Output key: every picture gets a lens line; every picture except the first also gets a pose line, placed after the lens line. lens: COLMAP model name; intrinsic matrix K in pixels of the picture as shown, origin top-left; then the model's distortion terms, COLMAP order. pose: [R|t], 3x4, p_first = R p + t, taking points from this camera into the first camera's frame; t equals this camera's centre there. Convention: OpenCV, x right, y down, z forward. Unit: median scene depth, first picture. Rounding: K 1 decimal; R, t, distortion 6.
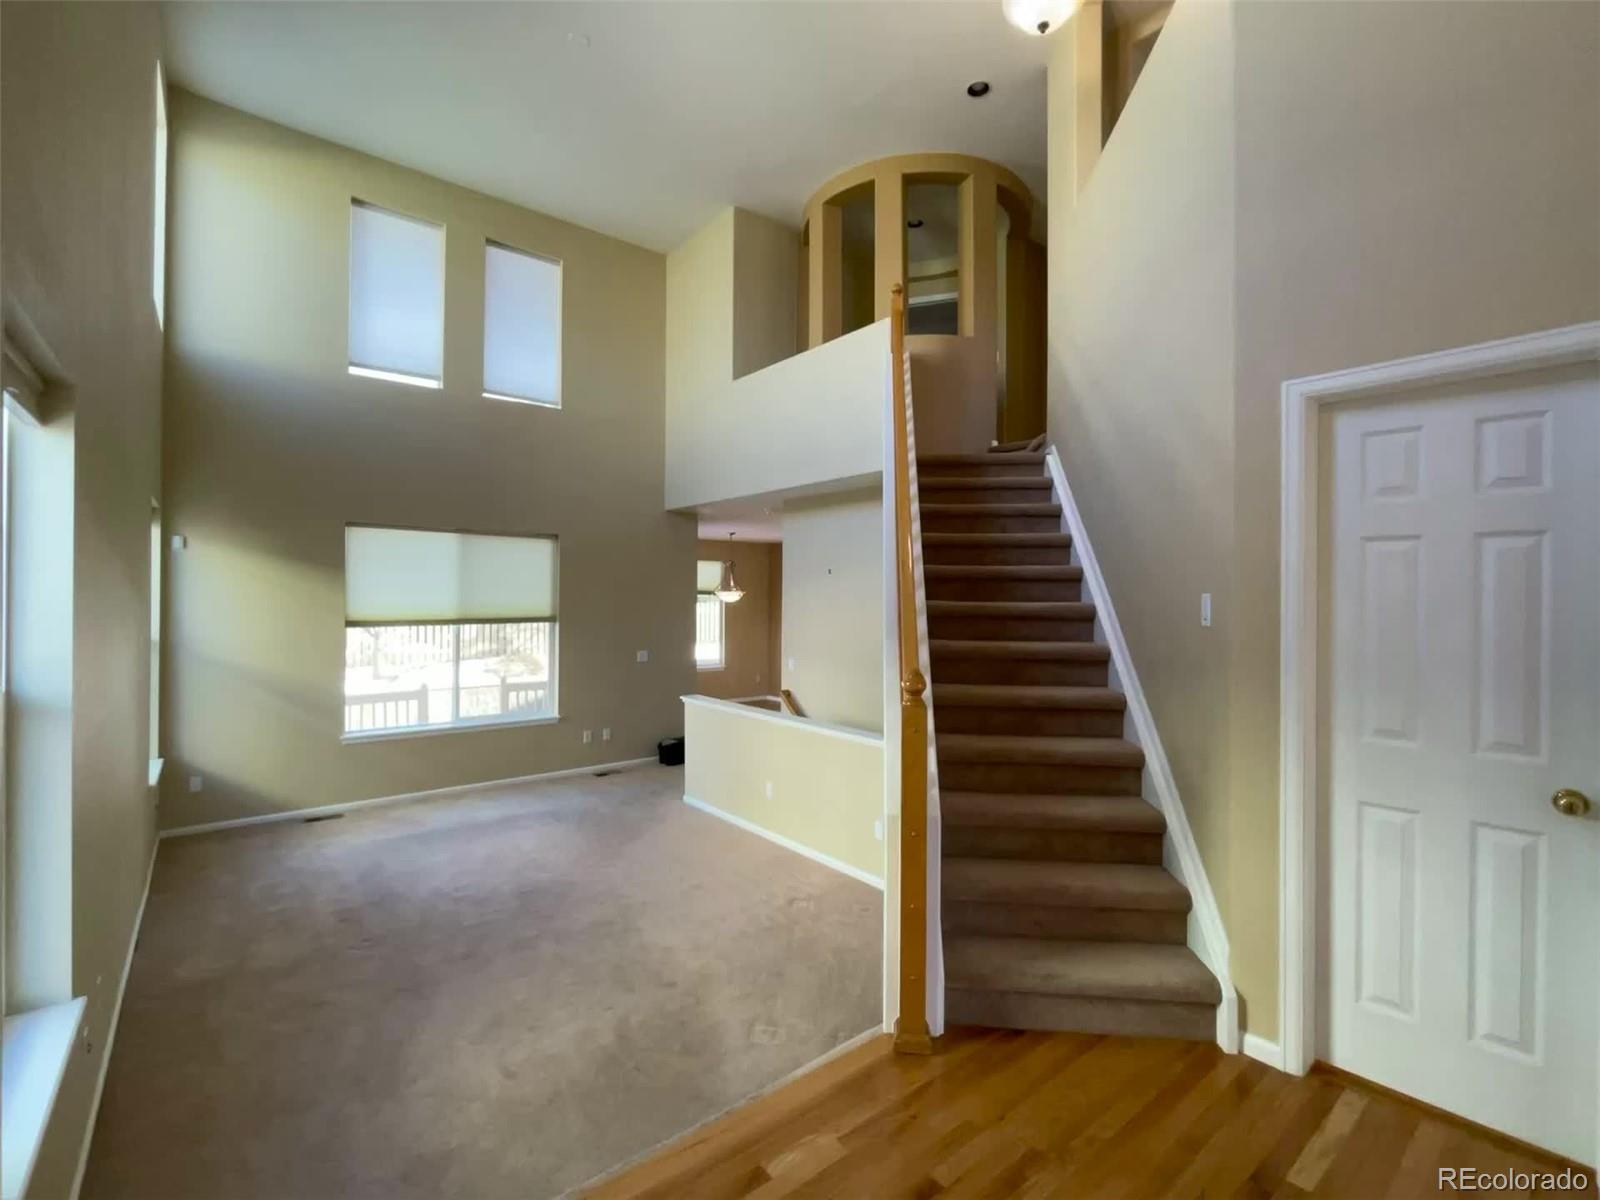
lens RADIAL K [[715.9, 0, 801.2], [0, 715.9, 595.1], [0, 0, 1]] dist [0.000012, -0.001075]
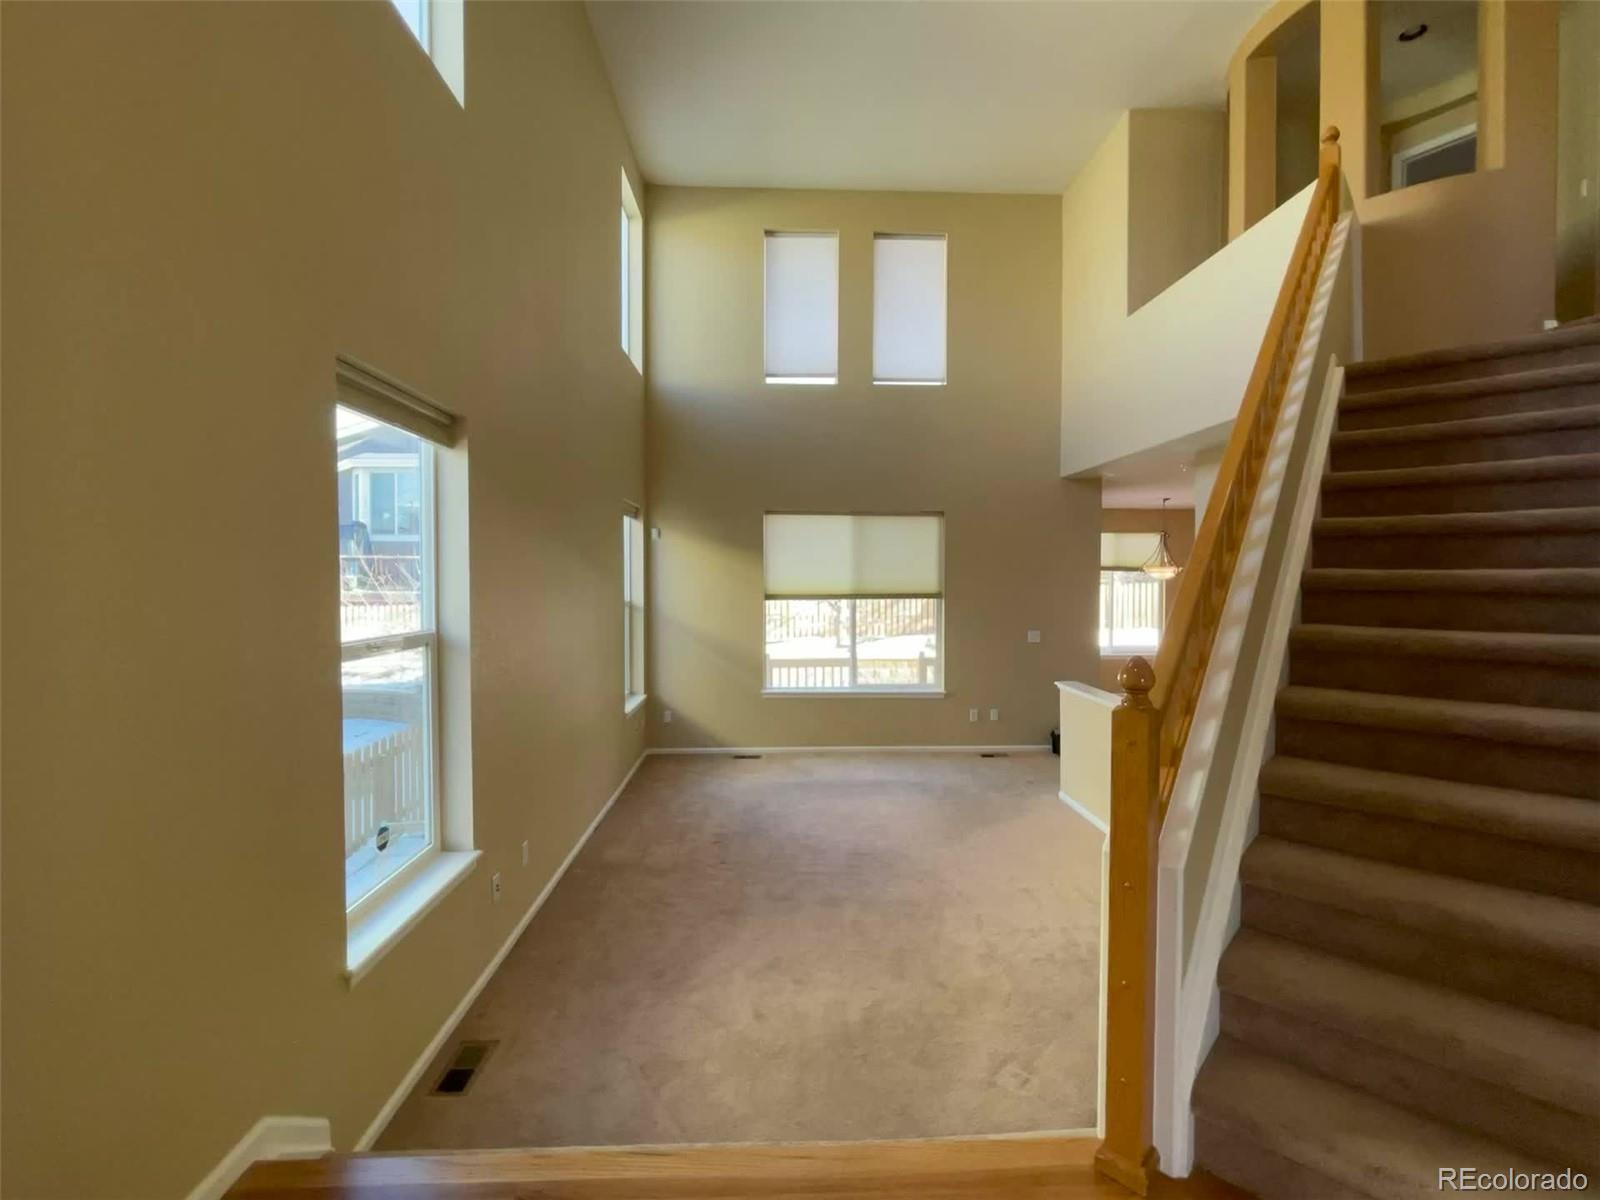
lens RADIAL K [[715.9, 0, 801.2], [0, 715.9, 595.1], [0, 0, 1]] dist [0.000012, -0.001075]
pose [[0.801153, 0.009853, -0.598378, 0.118013], [0.005961, 0.999683, 0.024443, 0.008349], [0.598430, -0.023150, 0.800841, 0.085862]]
